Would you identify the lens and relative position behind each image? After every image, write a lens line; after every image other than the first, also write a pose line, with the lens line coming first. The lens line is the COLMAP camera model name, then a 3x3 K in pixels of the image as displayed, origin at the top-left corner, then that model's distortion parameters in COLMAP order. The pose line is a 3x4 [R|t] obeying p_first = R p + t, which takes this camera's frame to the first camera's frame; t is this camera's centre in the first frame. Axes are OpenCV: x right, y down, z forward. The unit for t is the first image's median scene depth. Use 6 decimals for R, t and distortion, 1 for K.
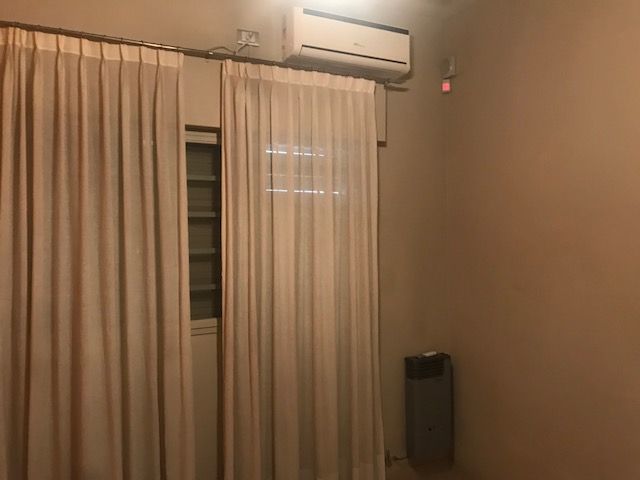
lens RADIAL K [[524.8, 0, 320.3], [0, 524.8, 240.0], [0, 0, 1]] dist [0.008016, -0.024523]
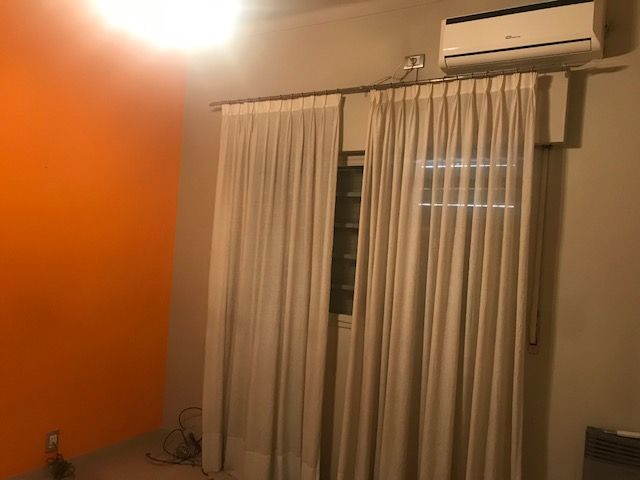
lens RADIAL K [[524.8, 0, 320.0], [0, 524.8, 238.5], [0, 0, 1]] dist [0.008016, -0.024523]
pose [[0.508223, 0.036344, -0.860458, 0.674018], [-0.088909, 0.995985, -0.010446, 0.000902], [0.856624, 0.081811, 0.509414, 0.307963]]
